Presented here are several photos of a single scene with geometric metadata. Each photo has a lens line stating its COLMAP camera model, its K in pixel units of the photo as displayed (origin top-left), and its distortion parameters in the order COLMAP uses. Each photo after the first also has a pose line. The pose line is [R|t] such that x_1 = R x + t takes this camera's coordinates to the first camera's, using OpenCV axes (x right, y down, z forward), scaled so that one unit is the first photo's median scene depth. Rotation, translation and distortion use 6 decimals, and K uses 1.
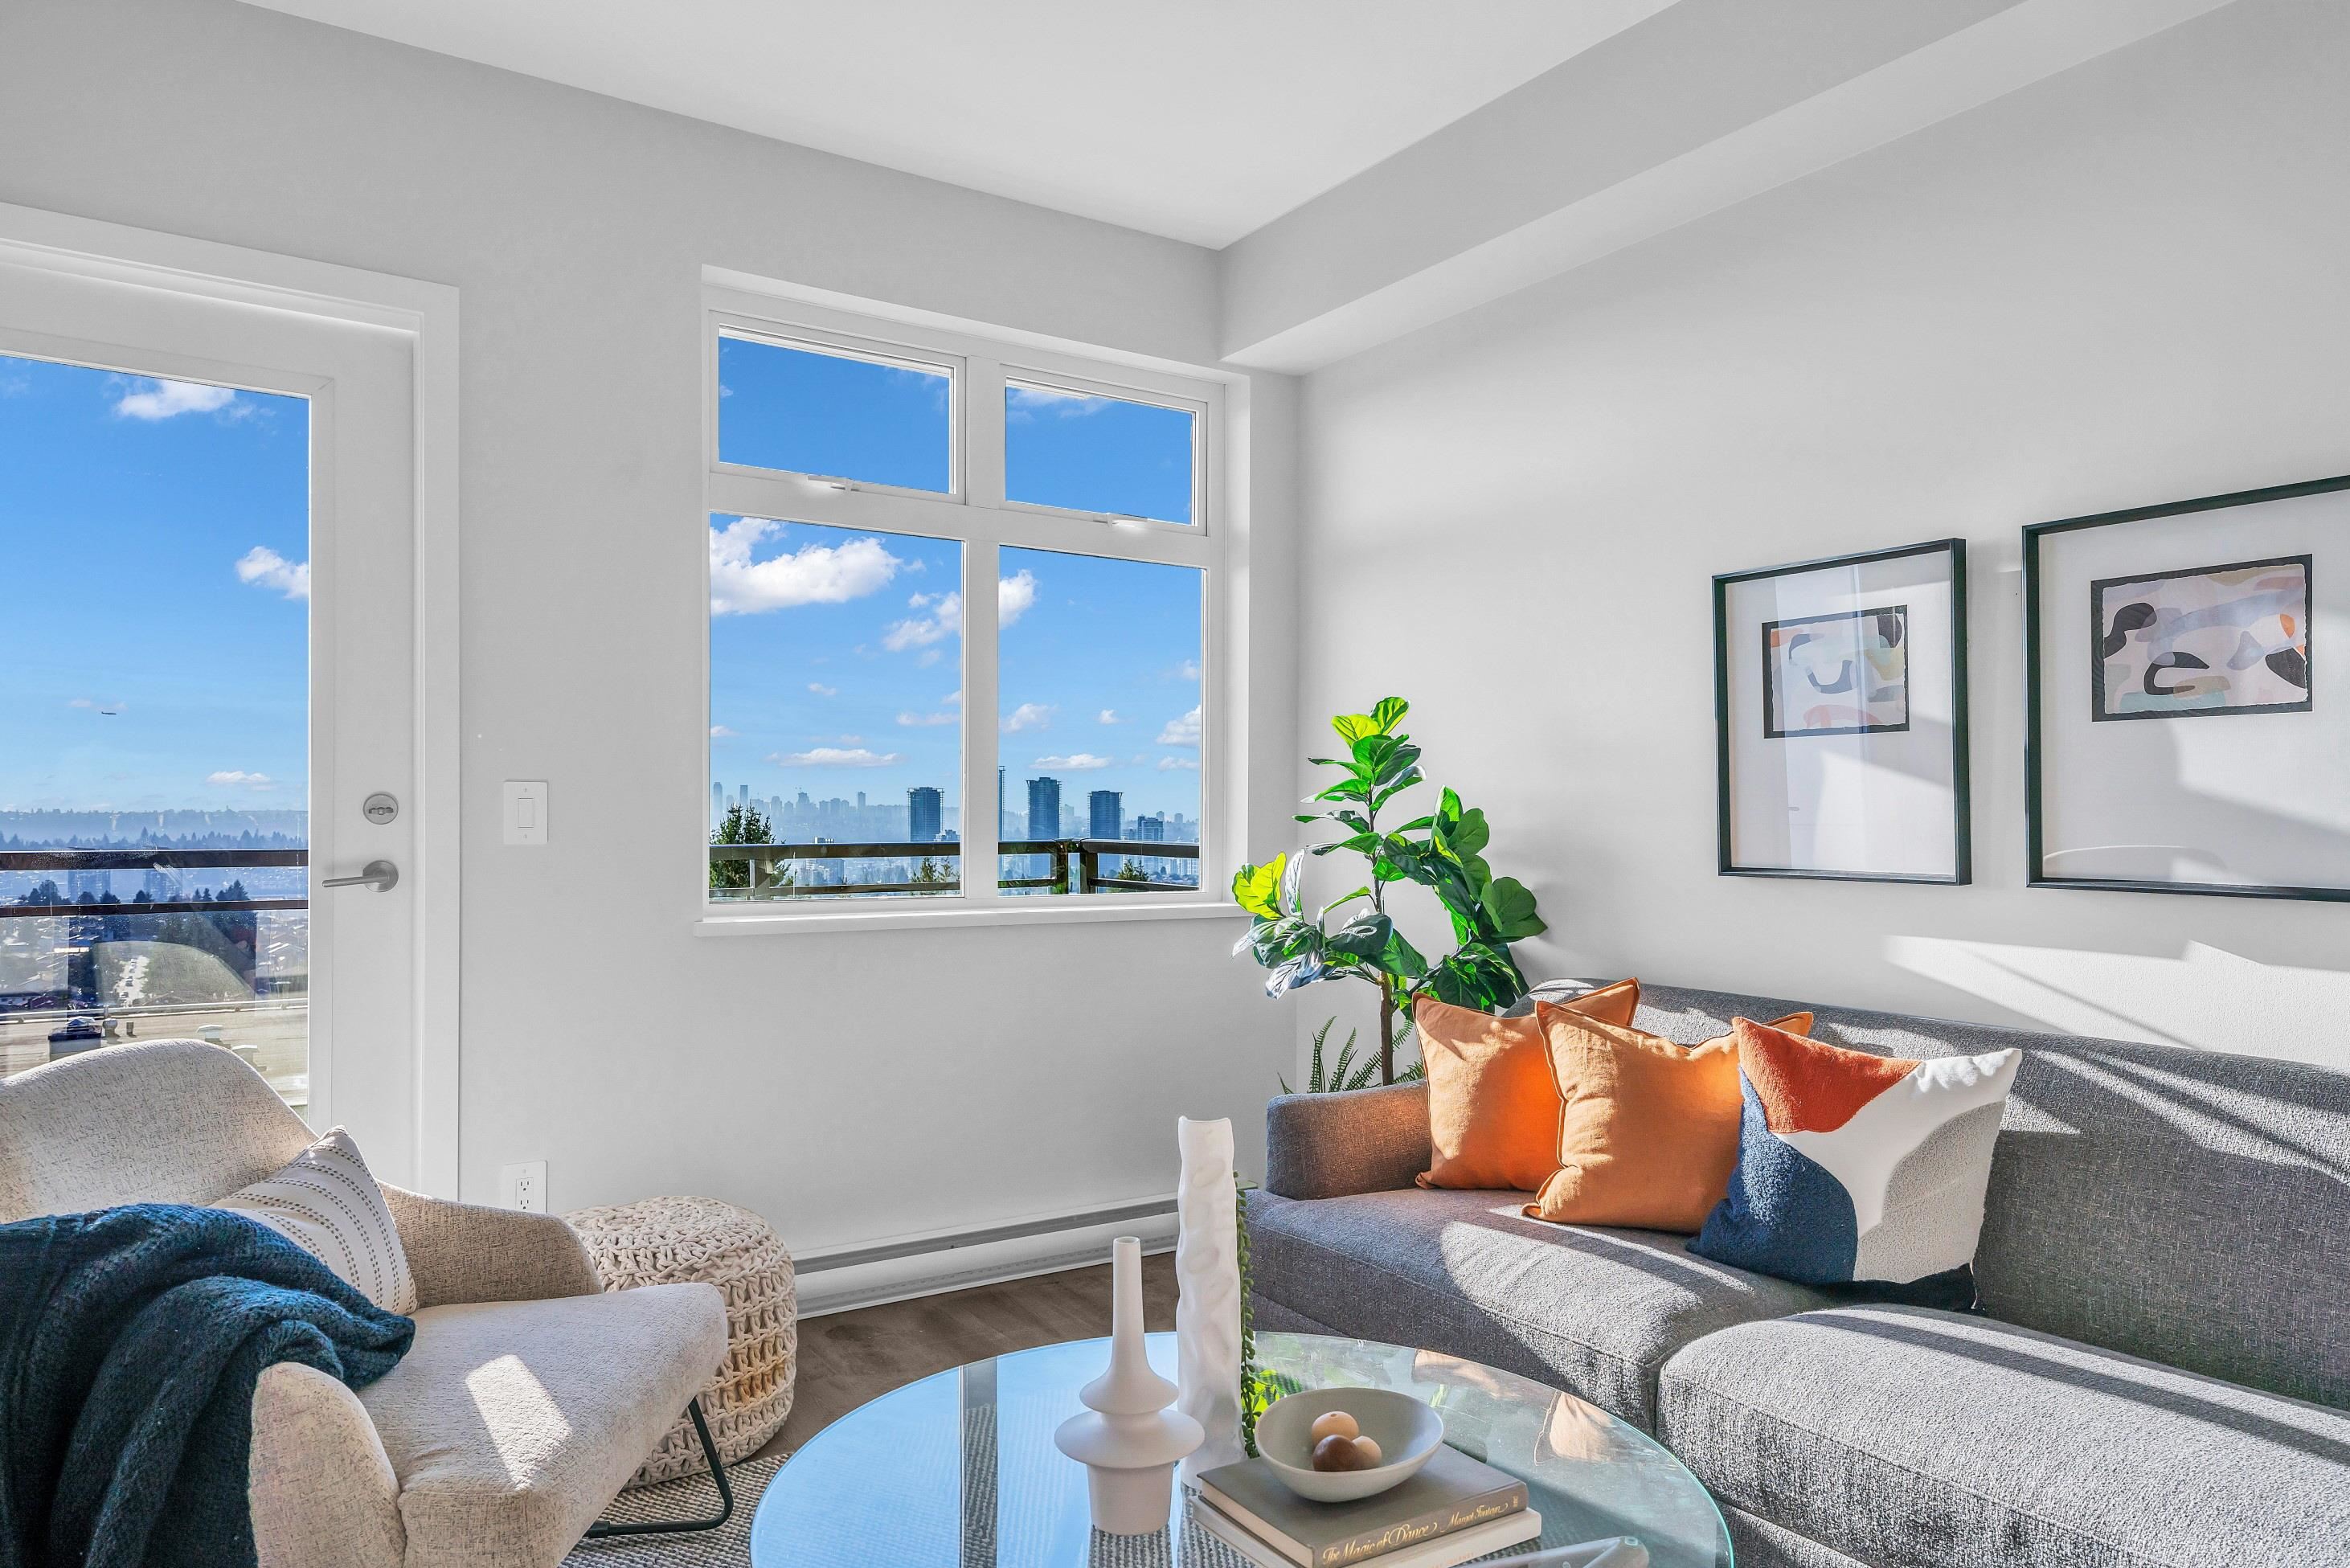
lens RADIAL K [[1512.2, 0, 1187.4], [0, 1512.2, 817.6], [0, 0, 1]] dist [0.025559, 0.001569]
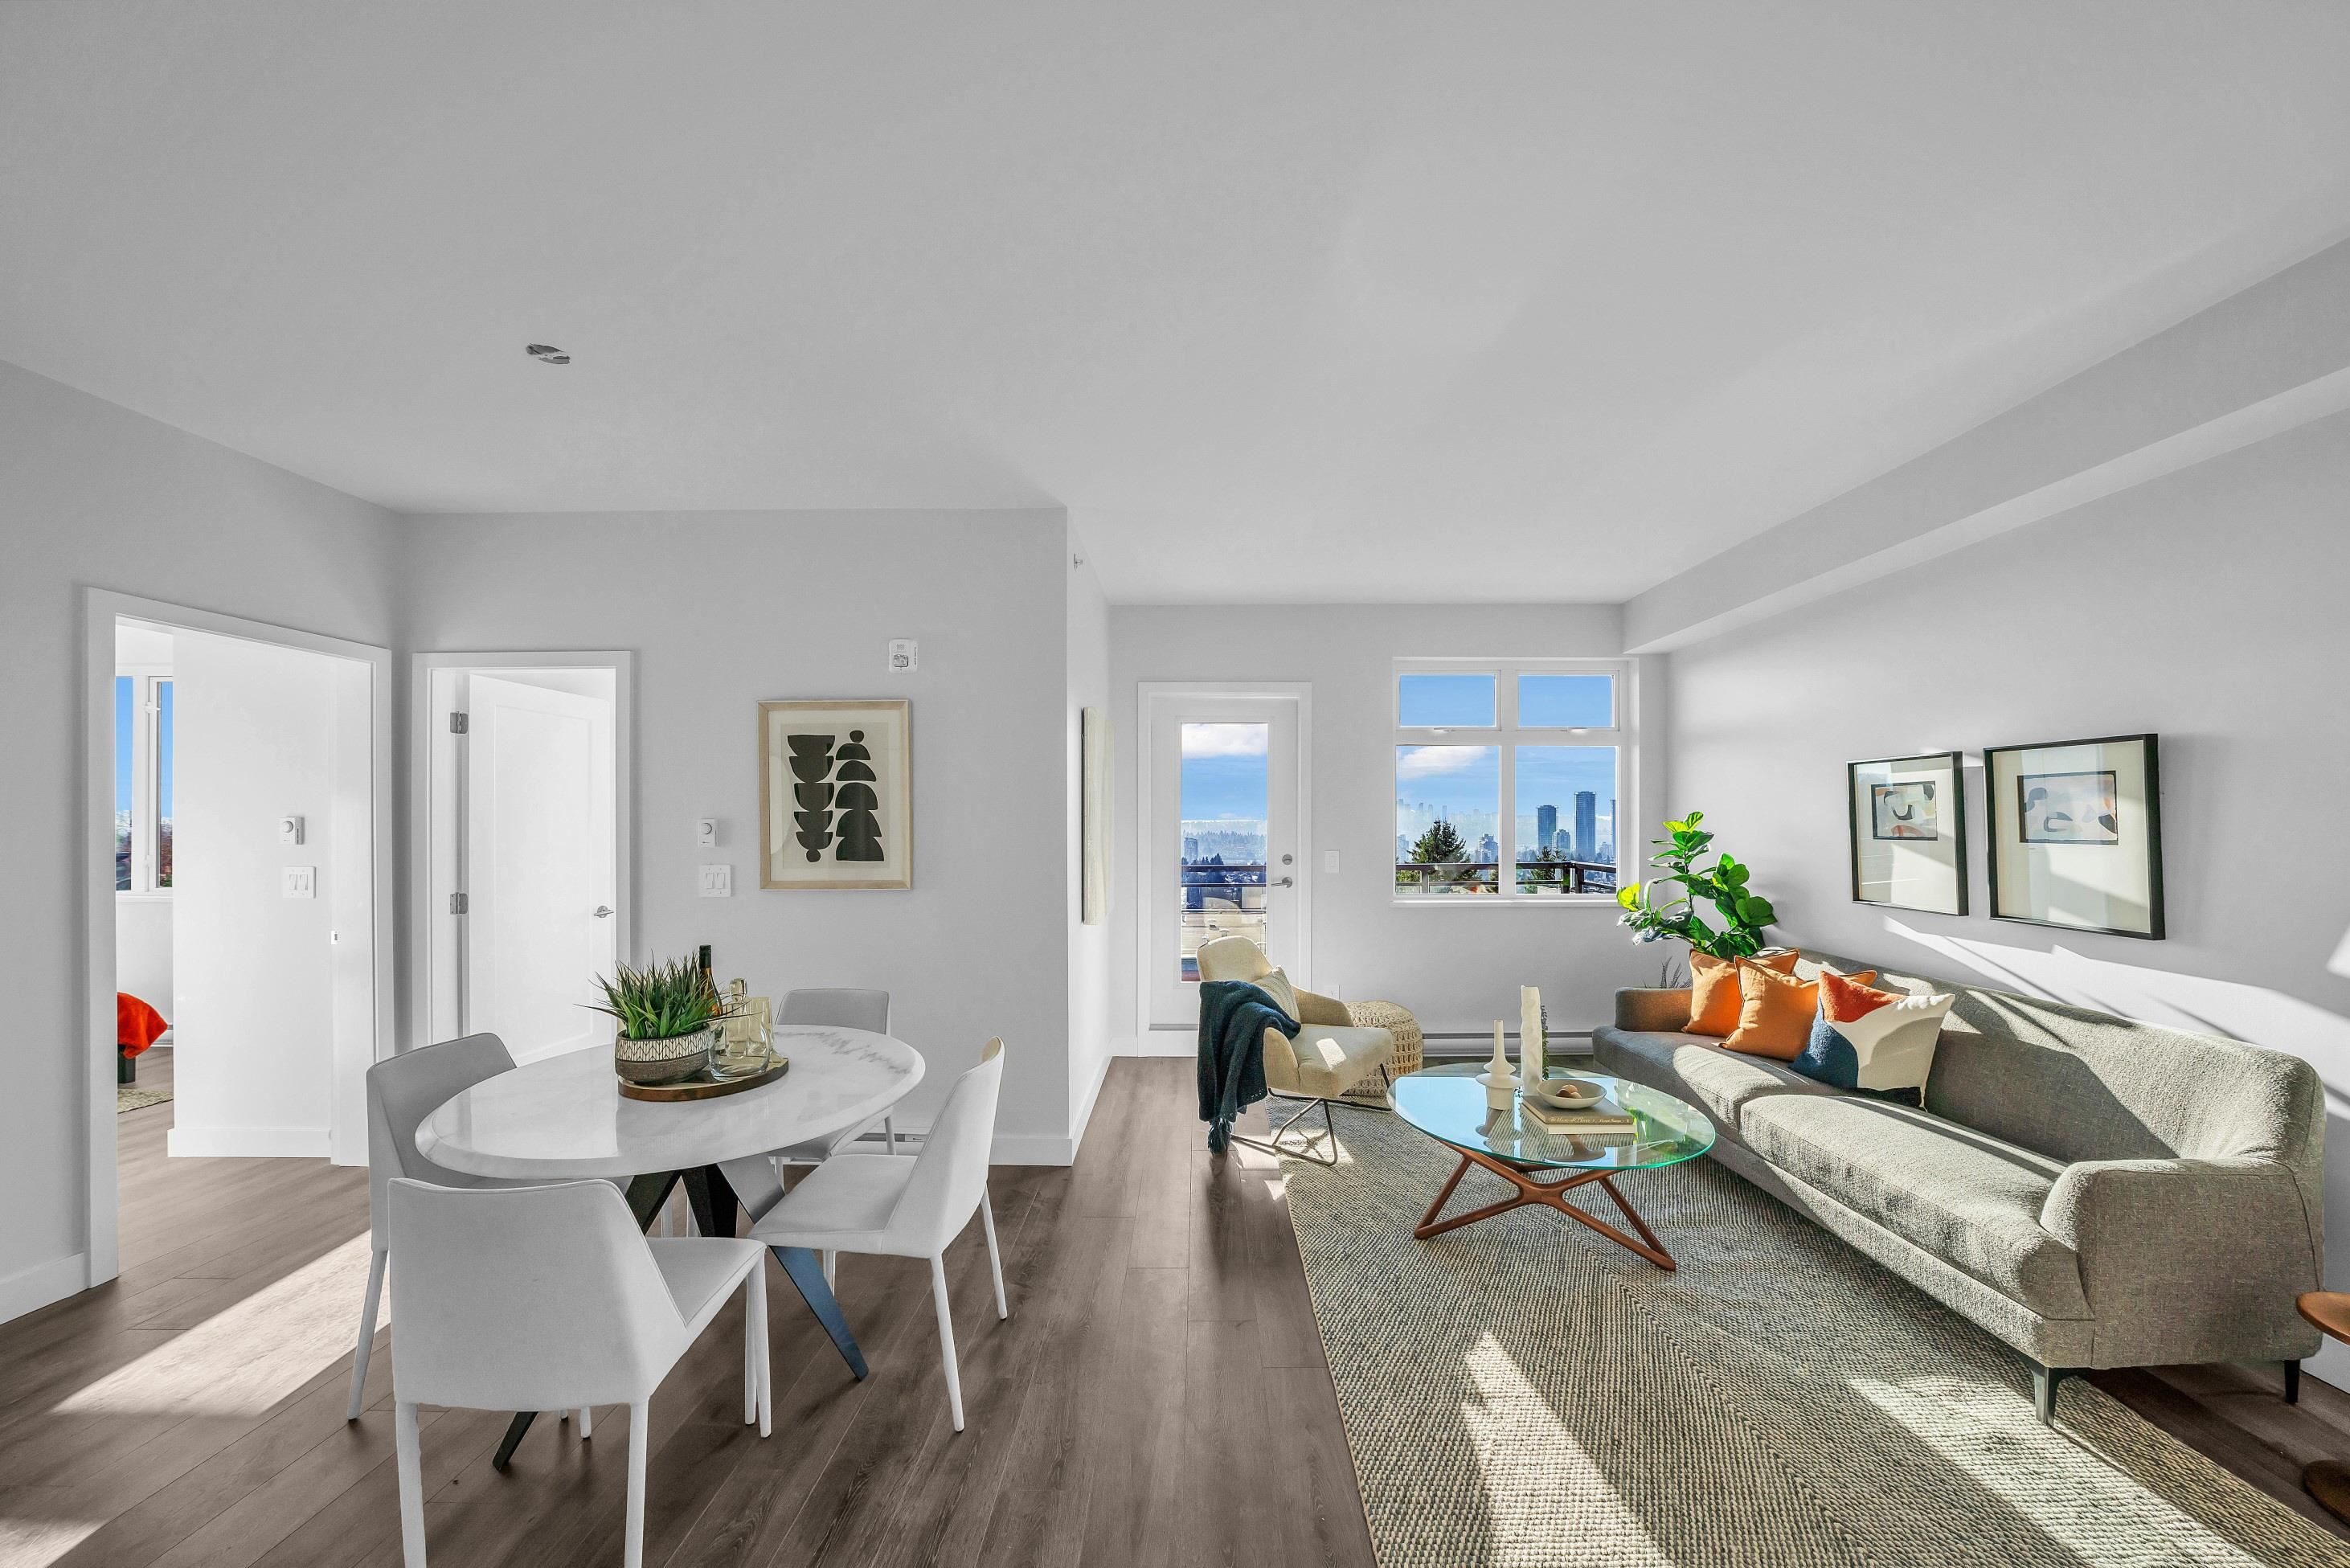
lens RADIAL K [[809.8, 0, 1204.7], [0, 809.8, 824.1], [0, 0, 1]] dist [-0.029885, 0.003922]
pose [[0.838035, -0.006911, -0.545573, 0.238862], [0.007810, 0.999969, -0.000671, -0.093252], [0.545561, -0.003698, 0.838063, -0.497757]]
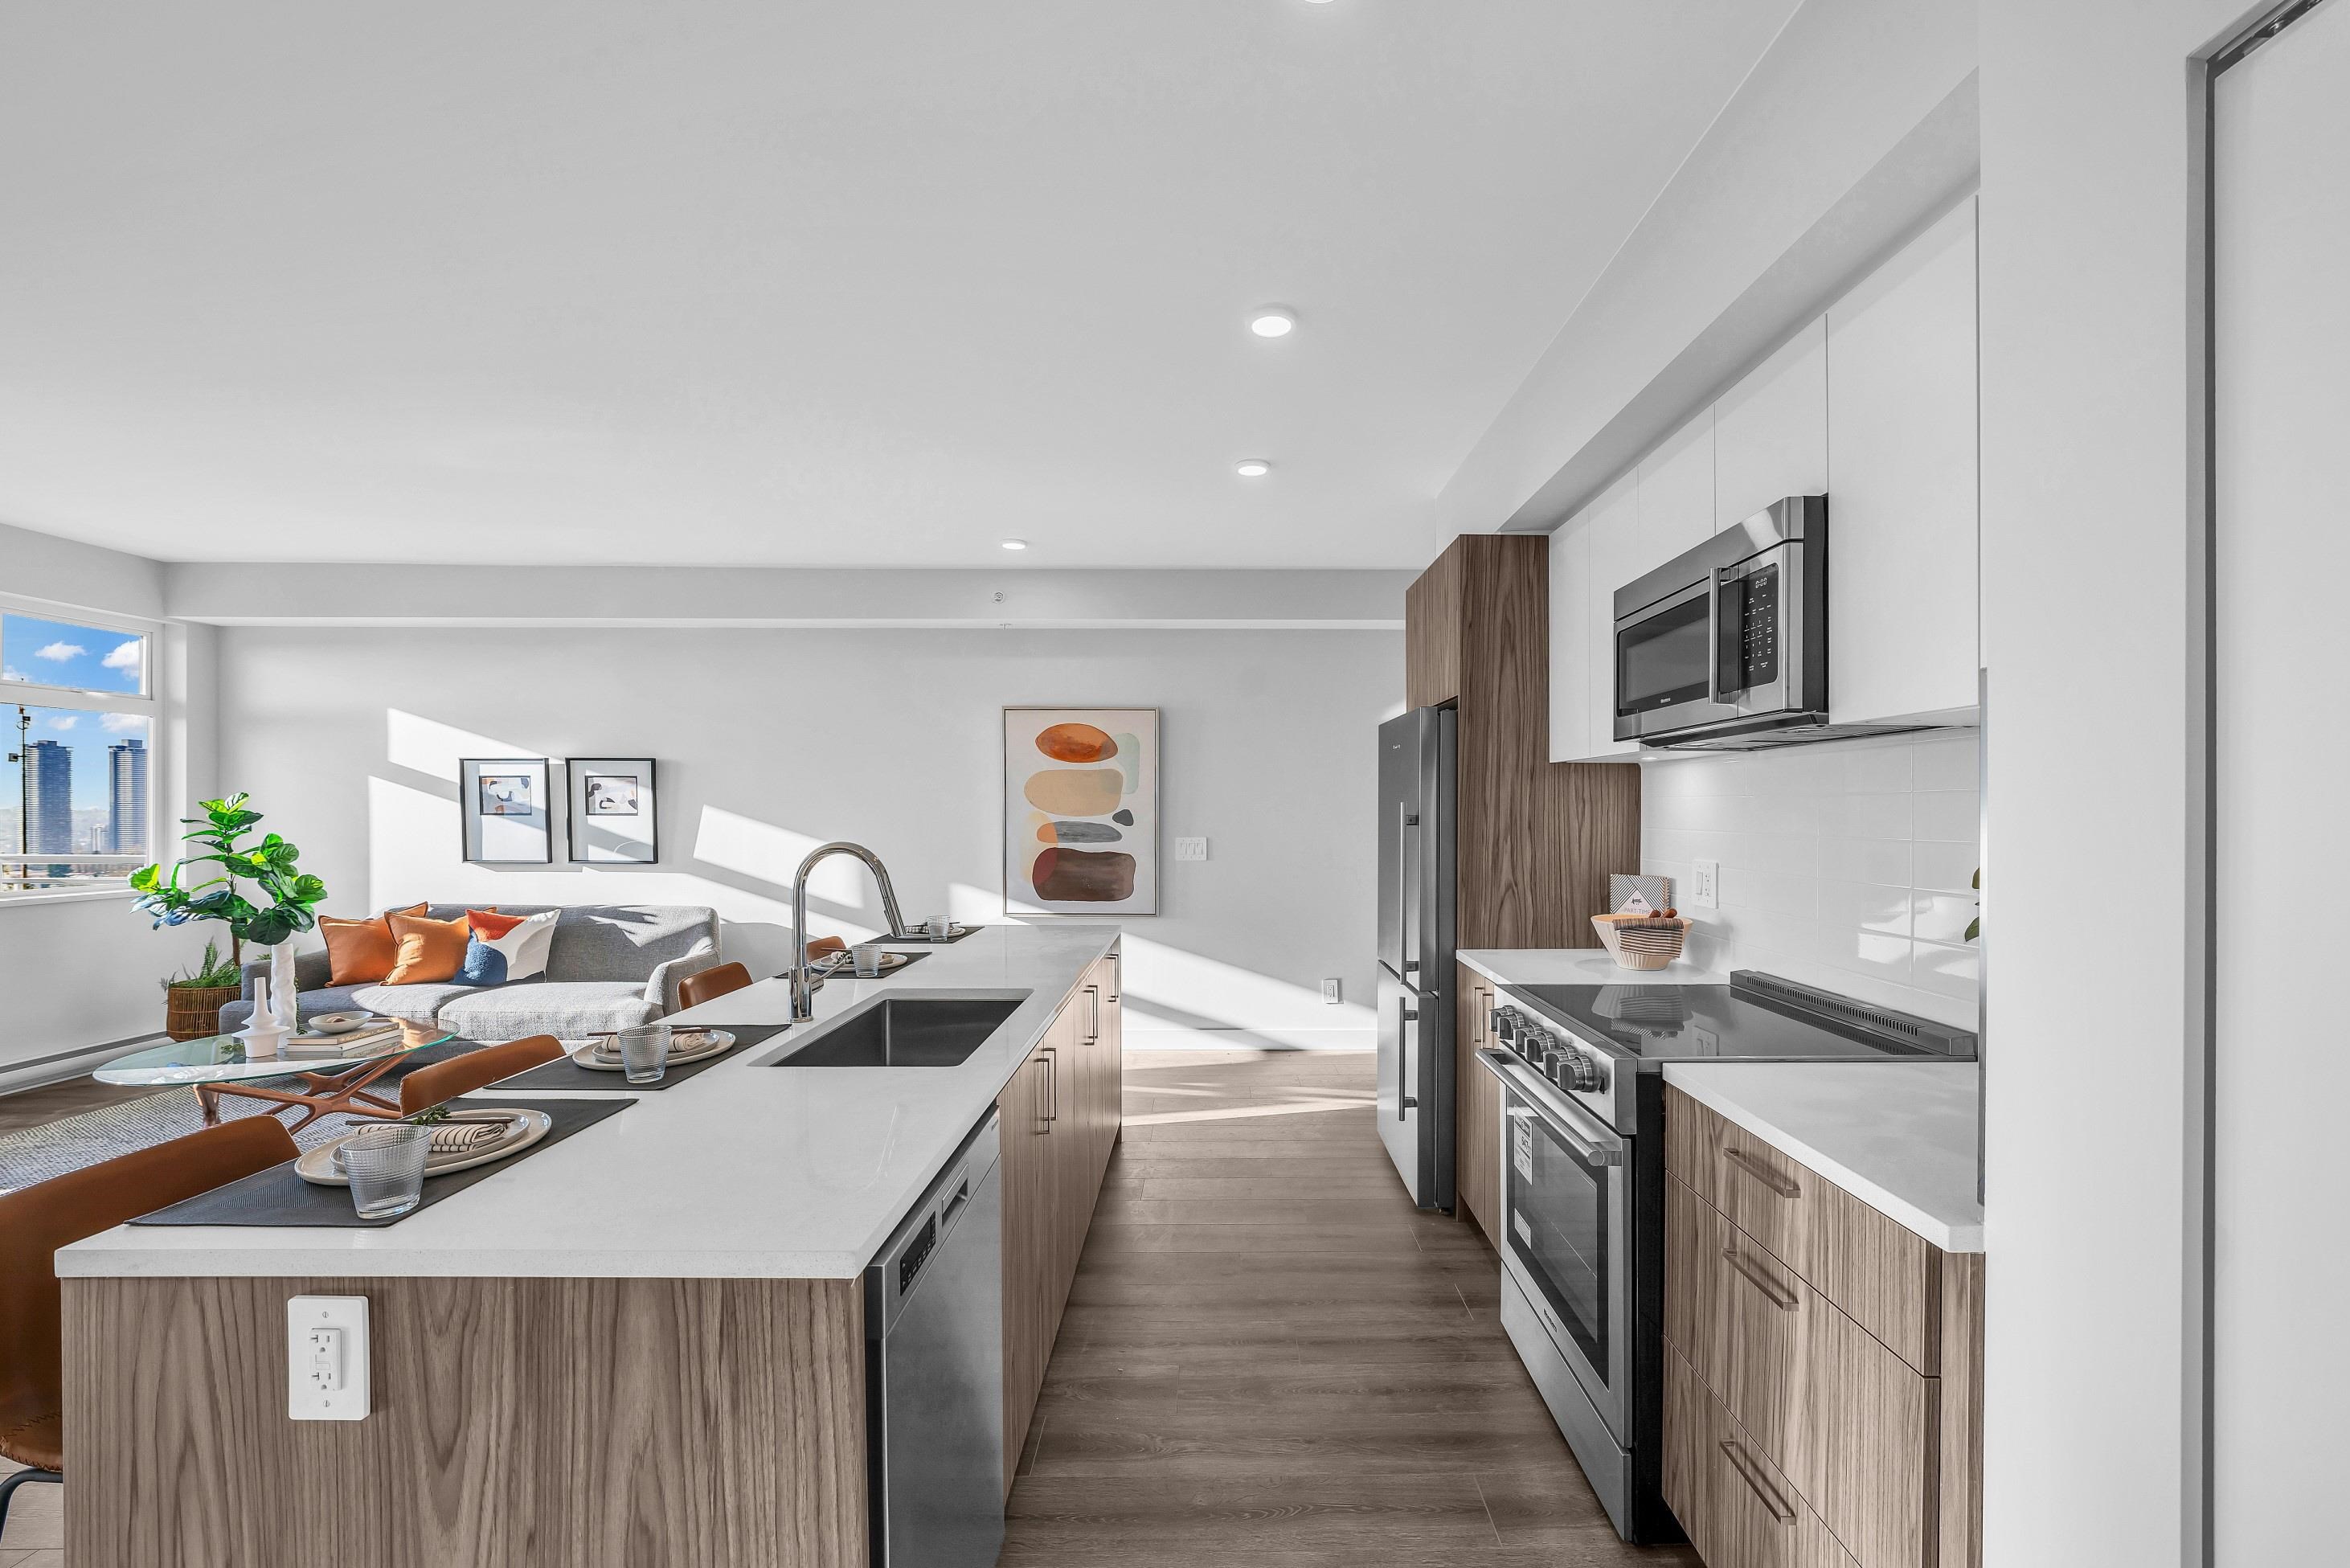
lens RADIAL K [[931.8, 0, 1205.8], [0, 931.8, 817.7], [0, 0, 1]] dist [-0.012895, 0.000794]
pose [[0.543140, -0.012802, 0.839544, -0.409403], [-0.000703, 0.999876, 0.015702, -0.089071], [-0.839642, -0.009118, 0.543064, -1.314575]]
